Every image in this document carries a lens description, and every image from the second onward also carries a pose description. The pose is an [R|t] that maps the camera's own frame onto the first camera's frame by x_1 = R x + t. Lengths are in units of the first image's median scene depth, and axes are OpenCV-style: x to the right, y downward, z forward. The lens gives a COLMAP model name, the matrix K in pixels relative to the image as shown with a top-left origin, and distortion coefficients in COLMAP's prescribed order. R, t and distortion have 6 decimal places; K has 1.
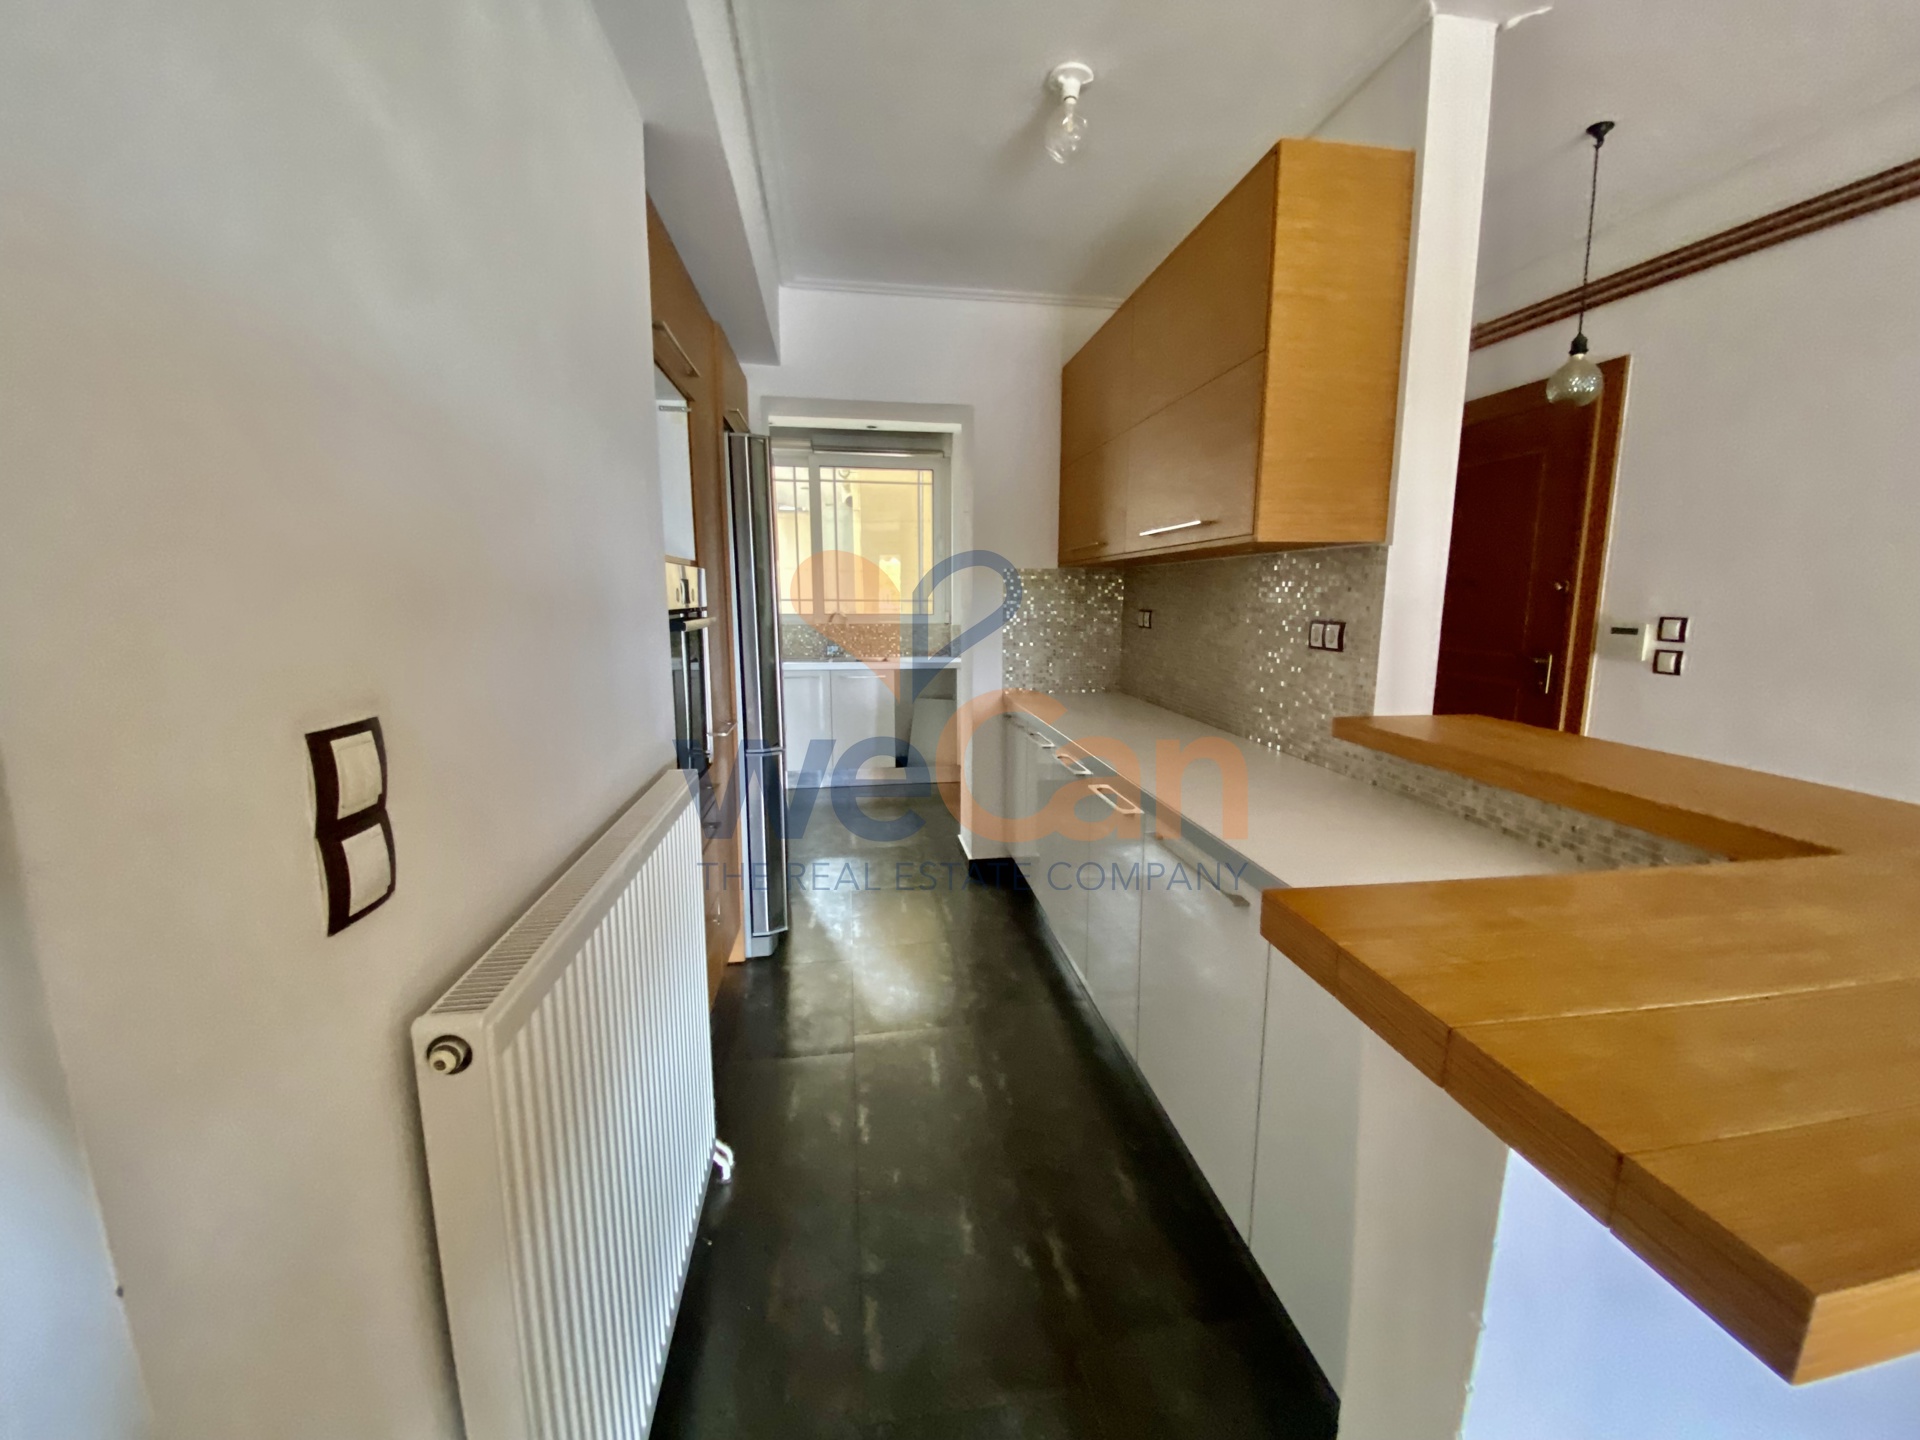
lens RADIAL K [[783.9, 0, 959.4], [0, 783.9, 712.6], [0, 0, 1]] dist [0.024299, -0.020036]
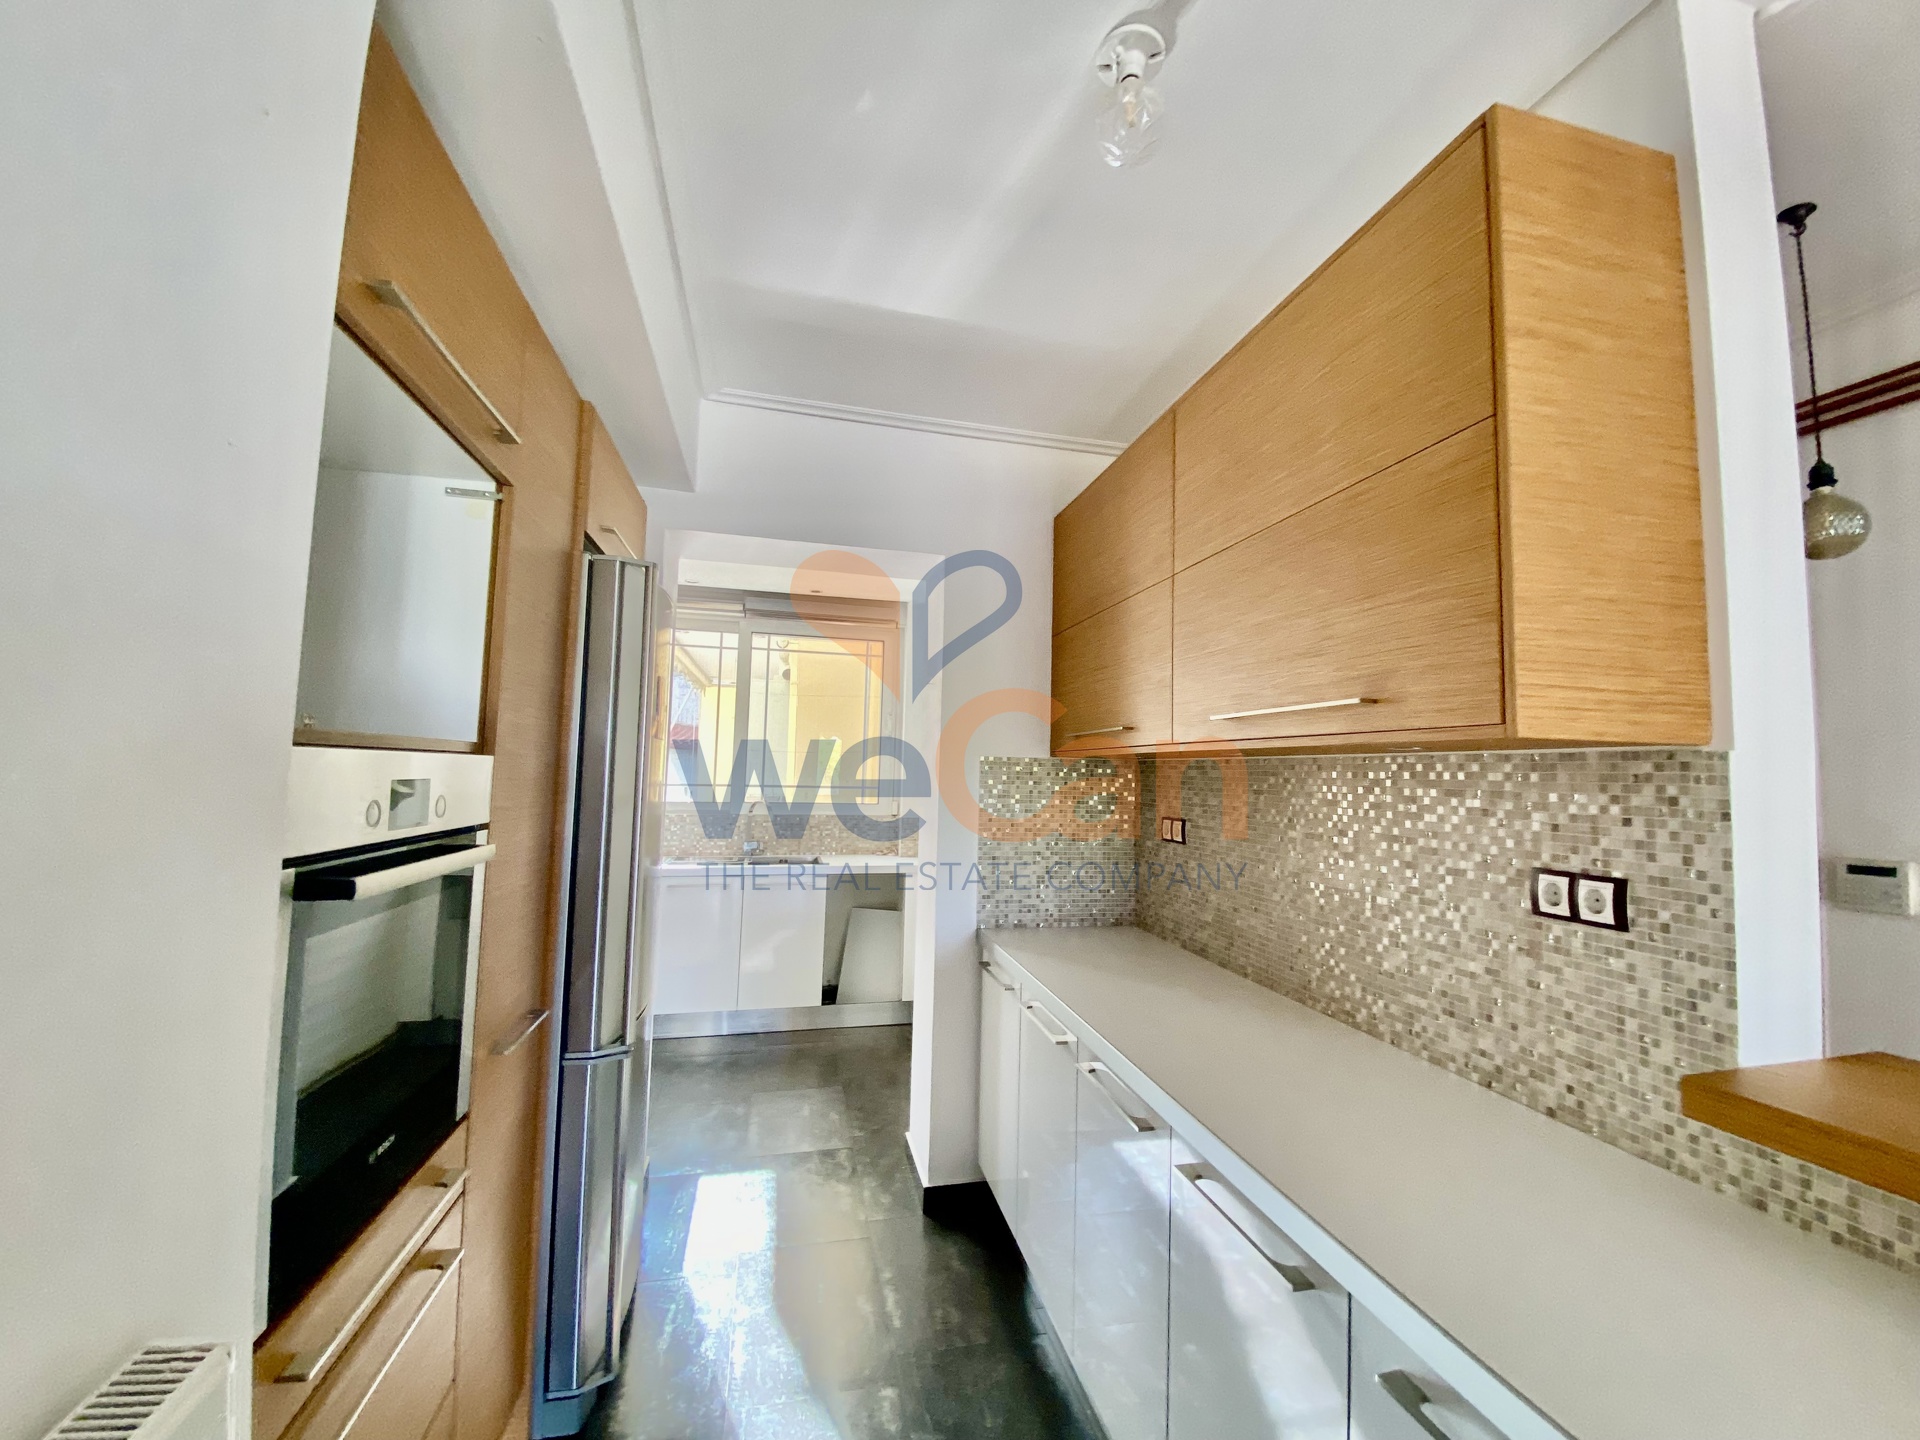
lens RADIAL K [[783.9, 0, 959.4], [0, 783.9, 712.6], [0, 0, 1]] dist [0.024299, -0.020036]
pose [[0.996438, 0.027428, 0.079742, -0.031129], [-0.009168, 0.975255, -0.220894, -0.080083], [-0.083827, 0.219376, 0.972032, 0.360380]]
